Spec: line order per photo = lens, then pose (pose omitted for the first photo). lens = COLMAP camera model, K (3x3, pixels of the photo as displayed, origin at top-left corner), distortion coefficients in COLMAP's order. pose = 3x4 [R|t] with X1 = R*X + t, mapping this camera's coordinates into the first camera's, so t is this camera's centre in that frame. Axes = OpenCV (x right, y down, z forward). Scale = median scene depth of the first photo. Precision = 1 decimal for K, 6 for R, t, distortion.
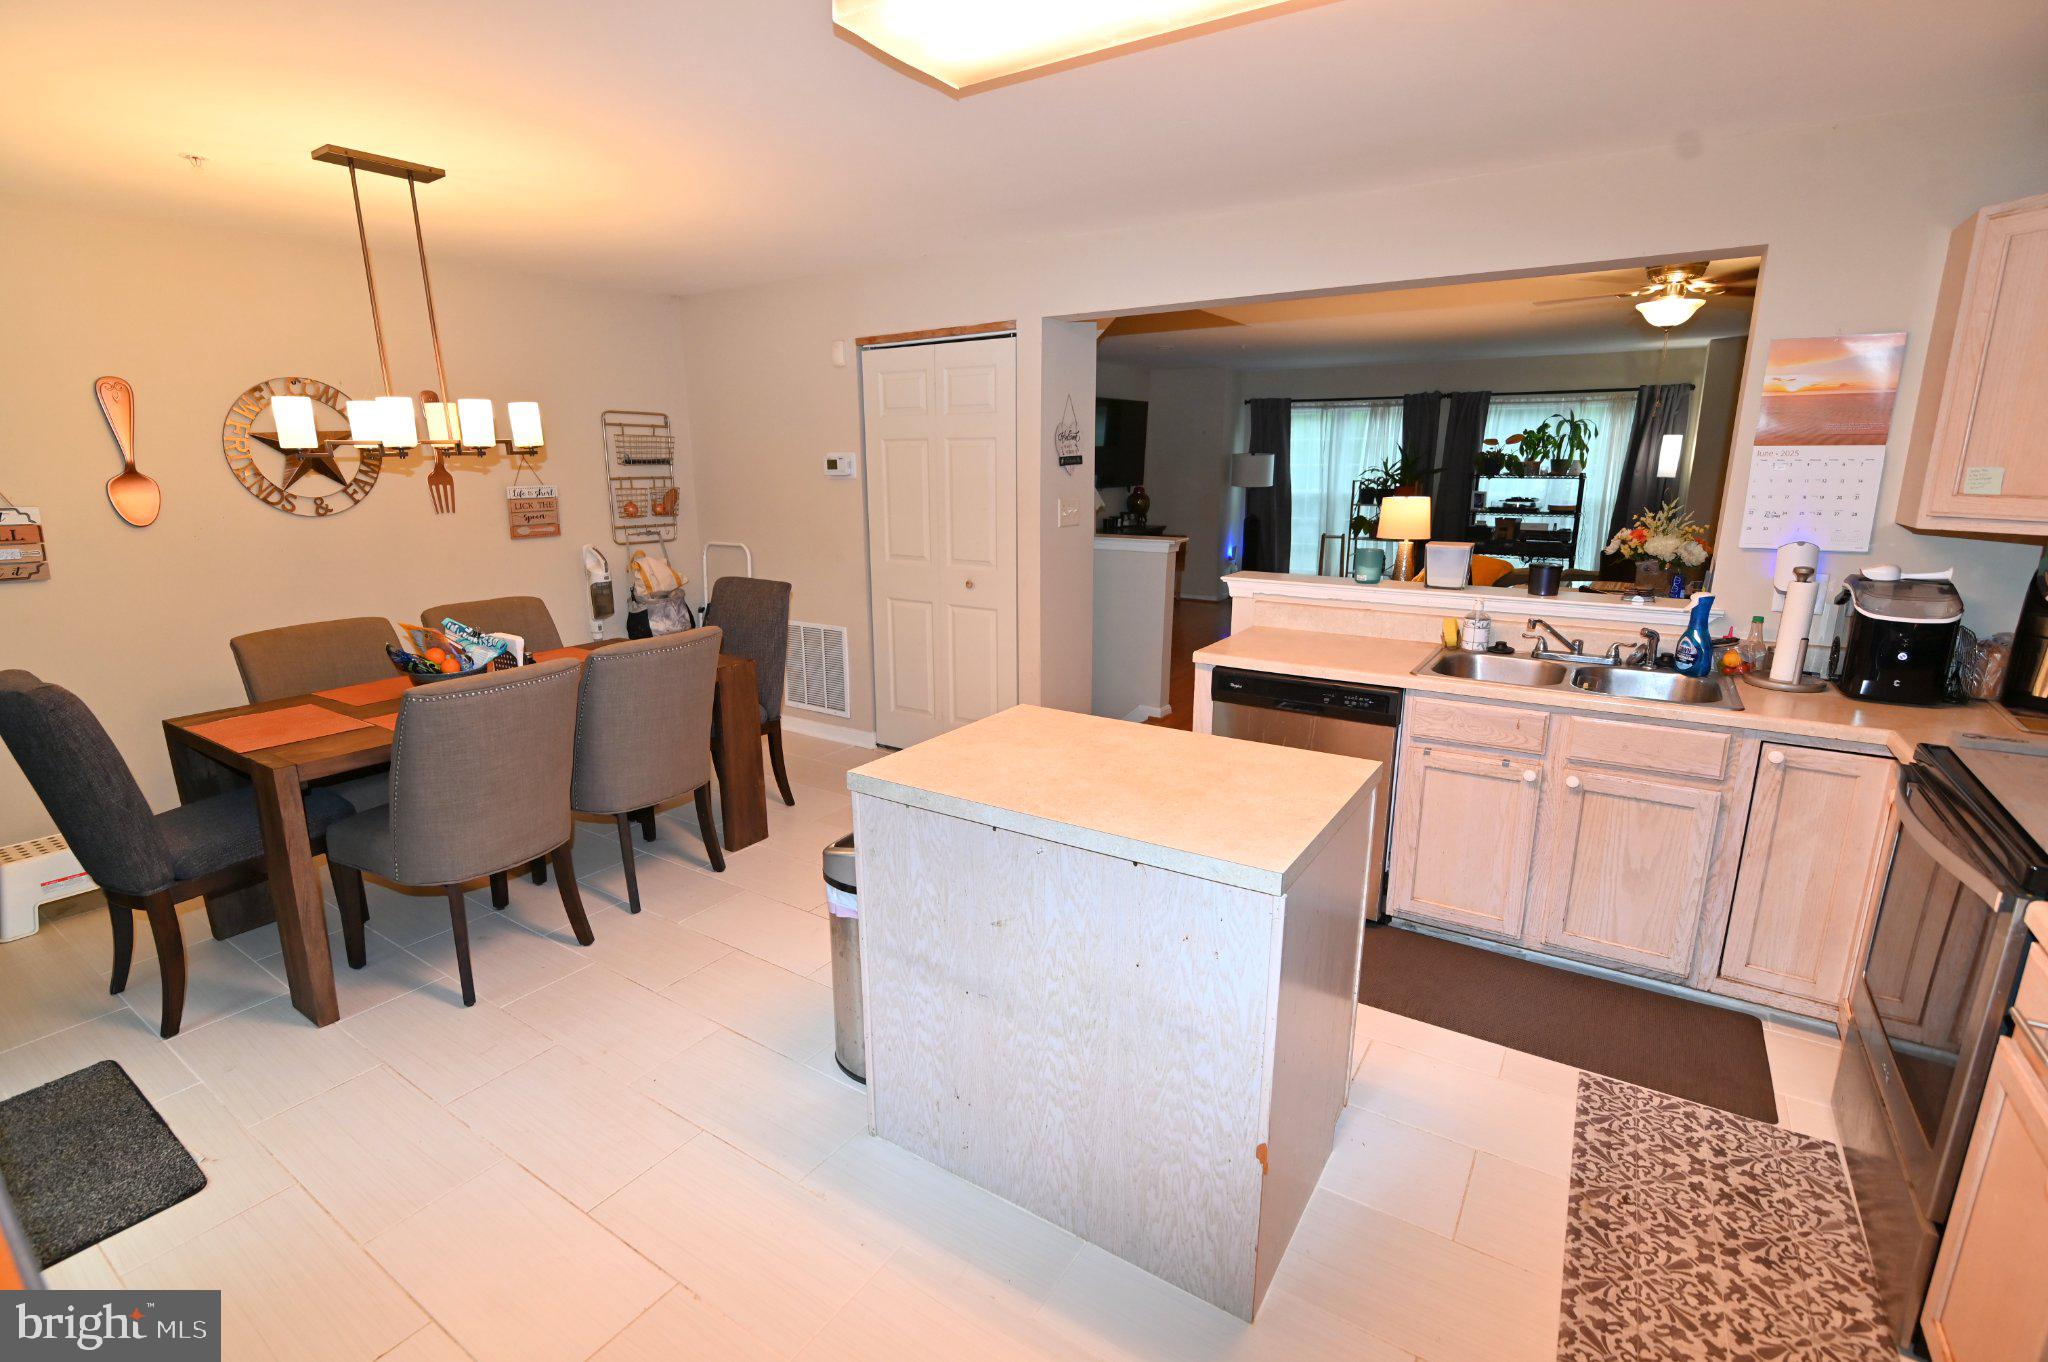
lens RADIAL K [[931.6, 0, 1024.4], [0, 931.6, 682.6], [0, 0, 1]] dist [-0.025540, 0.002575]
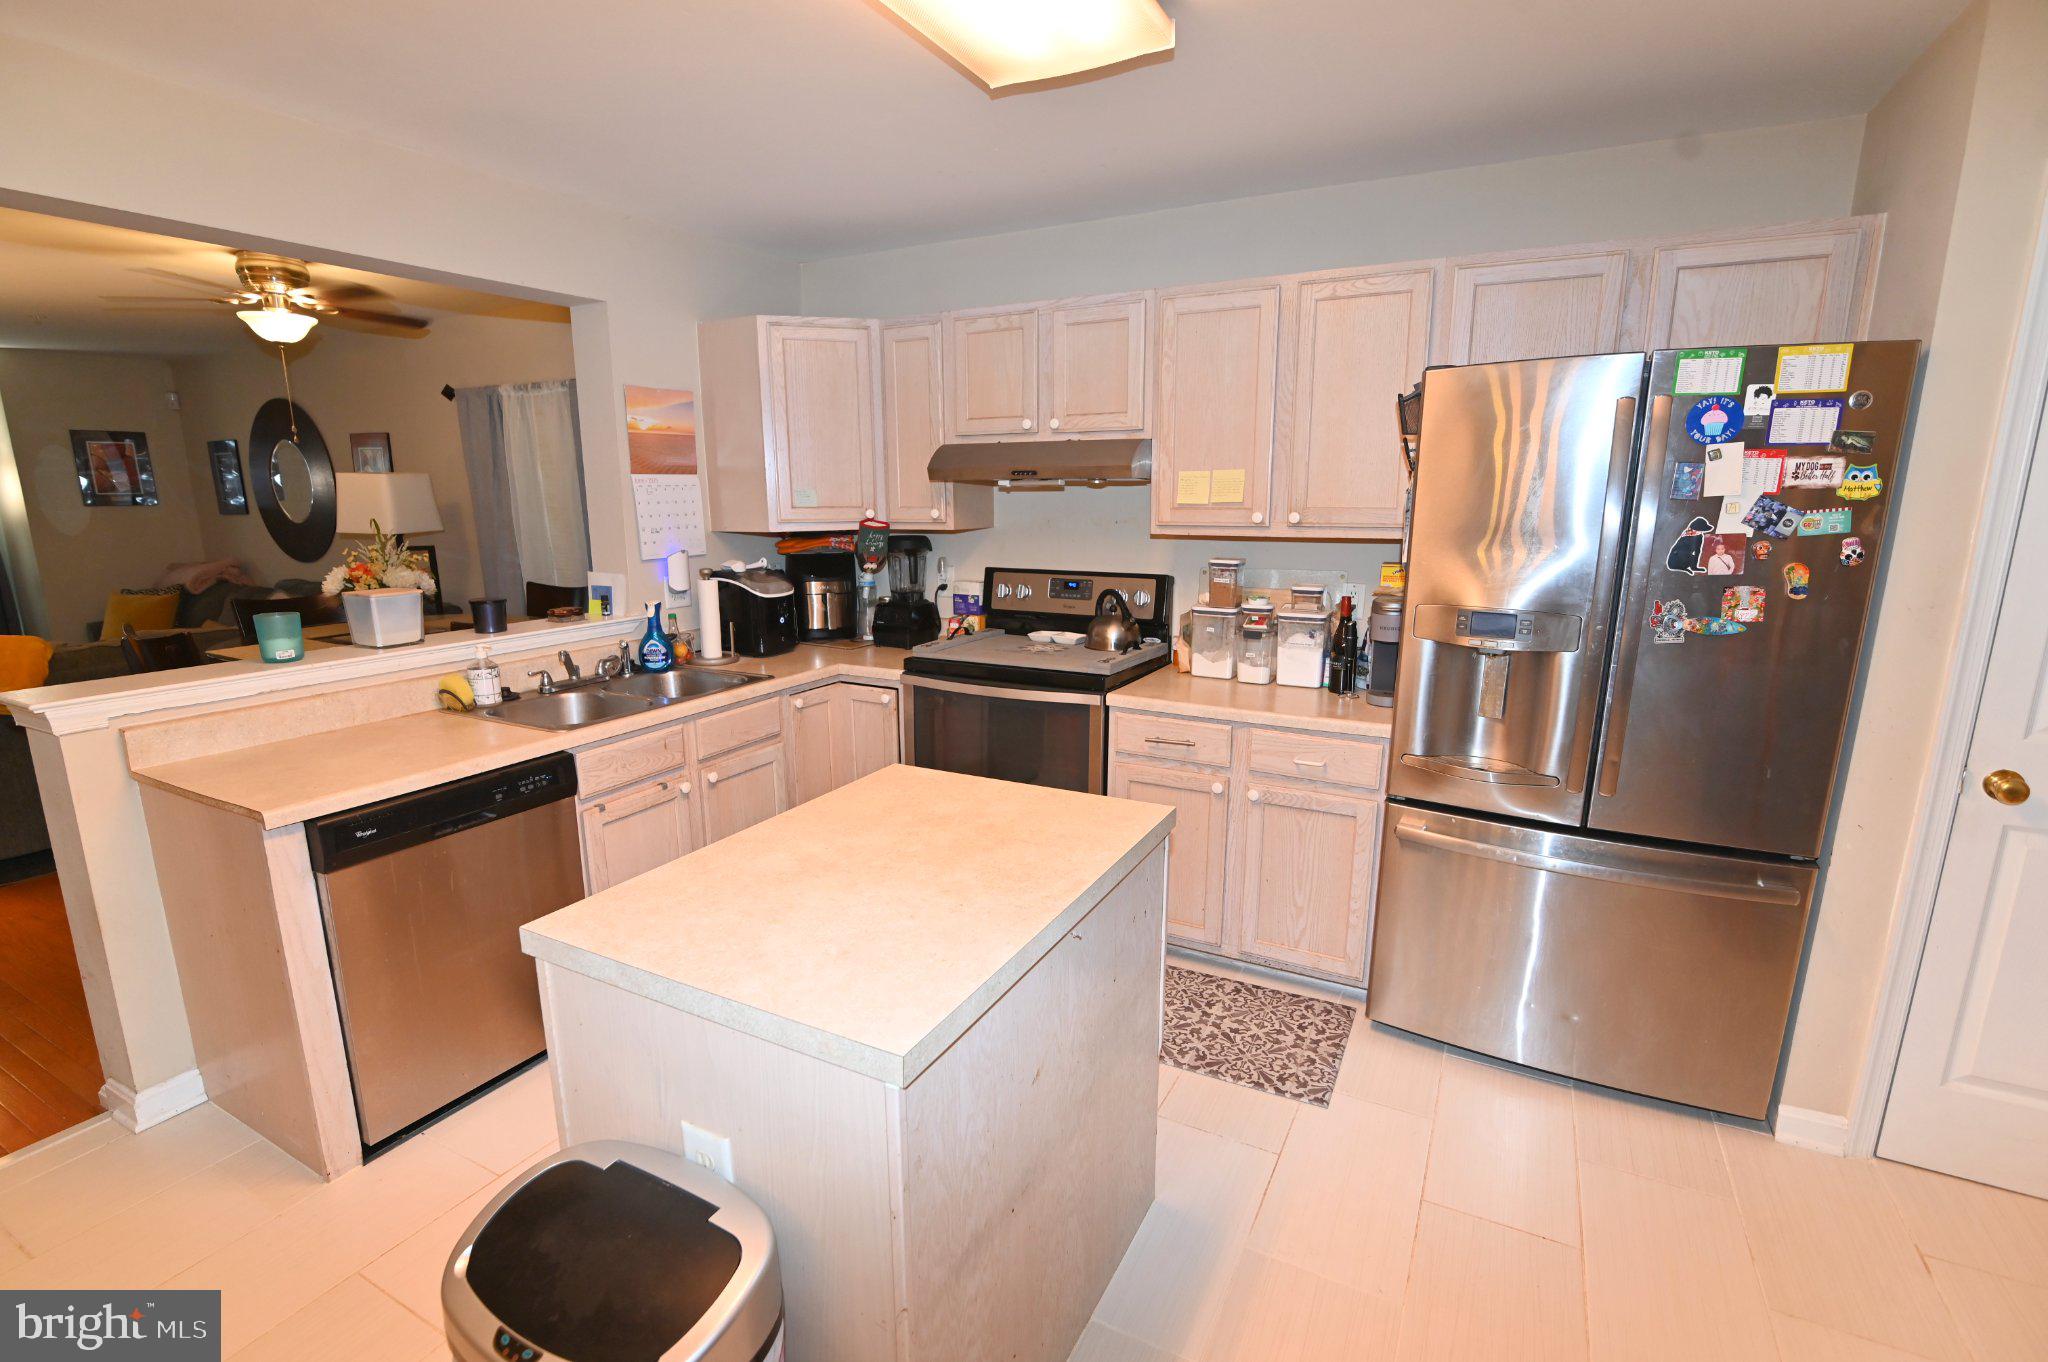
lens RADIAL K [[931.6, 0, 1021.6], [0, 931.6, 686.4], [0, 0, 1]] dist [-0.025540, 0.002575]
pose [[-0.083811, -0.203742, 0.975431, -0.453235], [0.233007, 0.947731, 0.217976, -0.138145], [-0.968857, 0.245551, -0.031957, 0.601485]]
